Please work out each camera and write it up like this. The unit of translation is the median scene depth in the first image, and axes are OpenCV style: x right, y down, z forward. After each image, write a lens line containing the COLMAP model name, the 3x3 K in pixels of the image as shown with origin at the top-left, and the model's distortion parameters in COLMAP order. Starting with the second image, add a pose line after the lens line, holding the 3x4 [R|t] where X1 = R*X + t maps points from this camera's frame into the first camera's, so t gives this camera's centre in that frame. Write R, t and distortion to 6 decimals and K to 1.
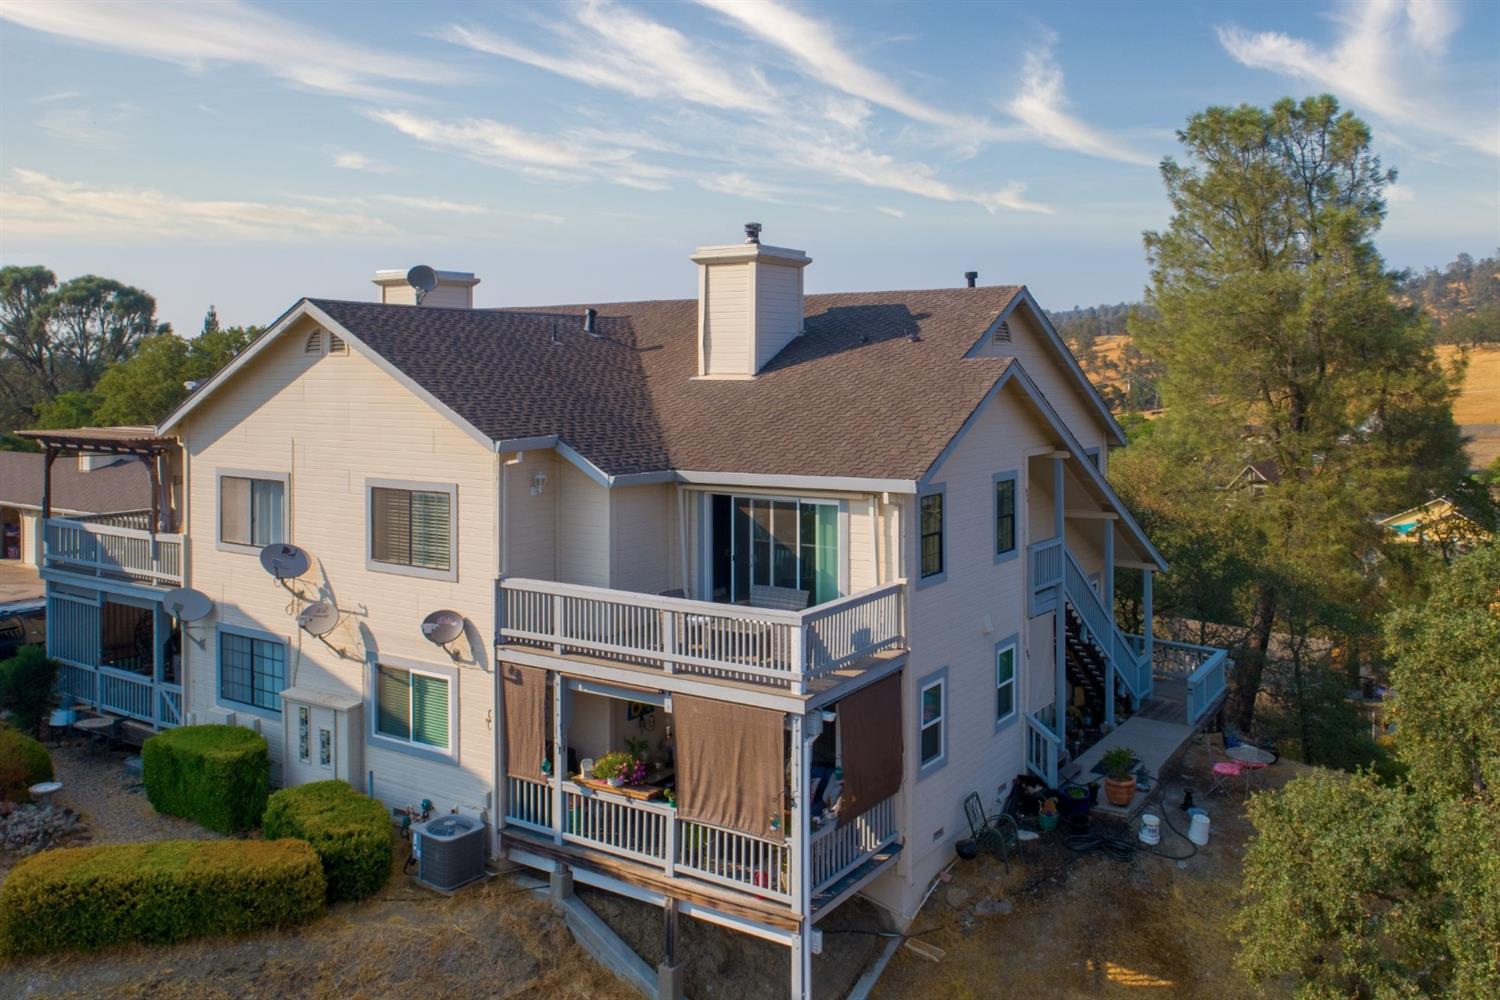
lens RADIAL K [[1022.2, 0, 750.0], [0, 1022.2, 500.0], [0, 0, 1]] dist [0.001106, 0.000284]
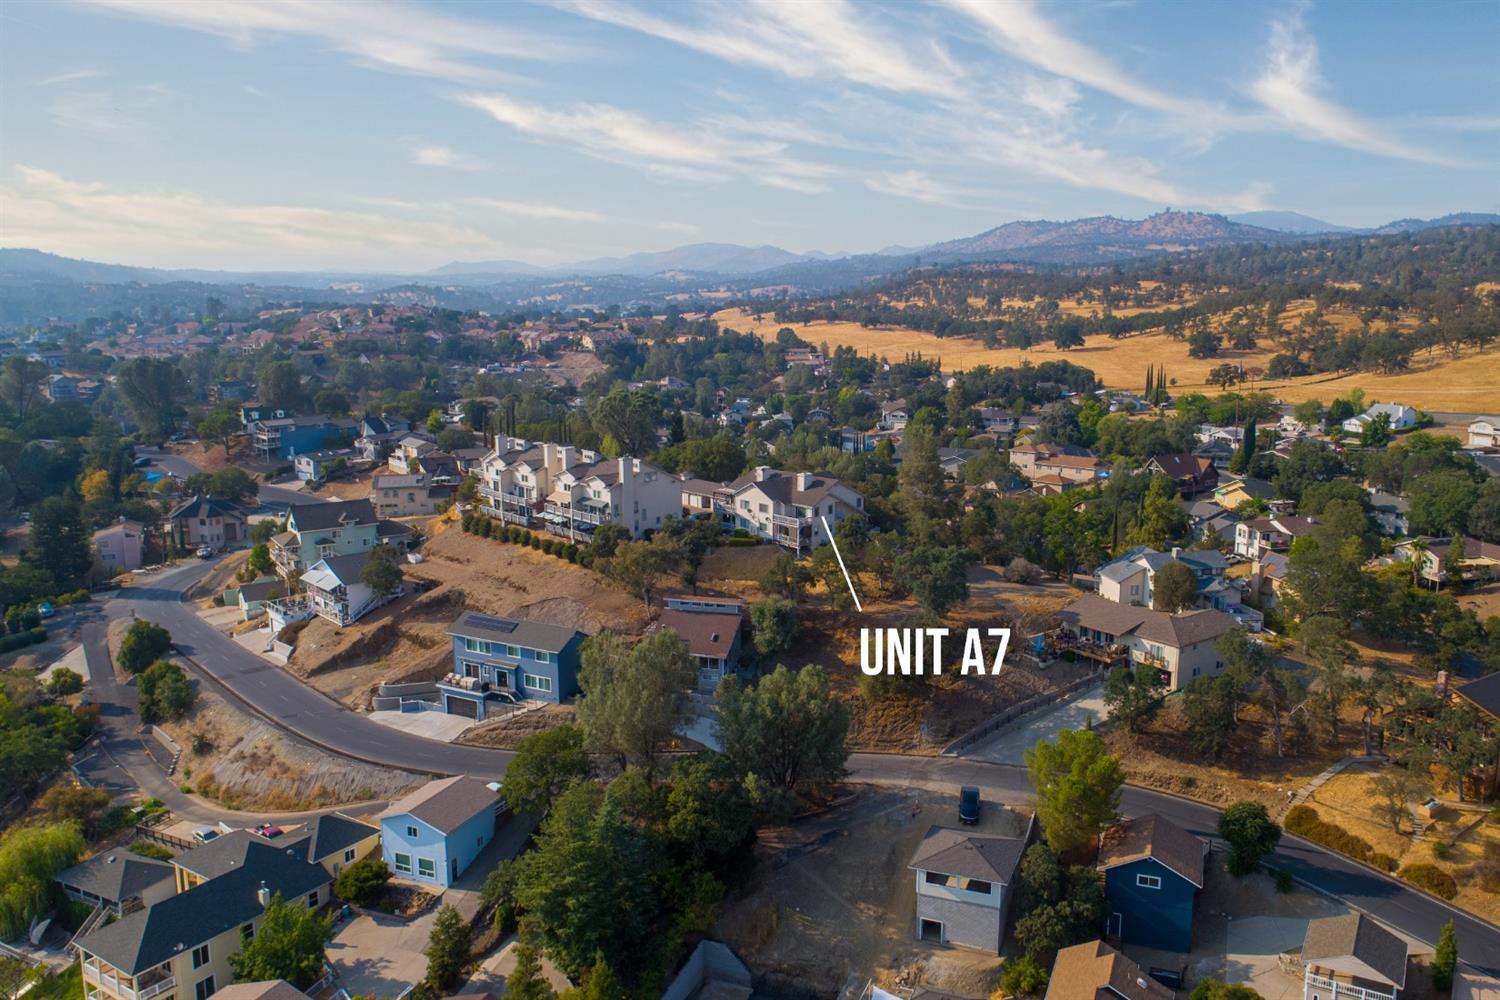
lens RADIAL K [[1022.2, 0, 750.0], [0, 1022.2, 500.0], [0, 0, 1]] dist [0.001106, 0.000284]
pose [[0.972008, 0.049699, -0.229631, 1.589533], [-0.031613, 0.996149, 0.081782, -0.760914], [0.232811, -0.072233, 0.969836, -7.612856]]
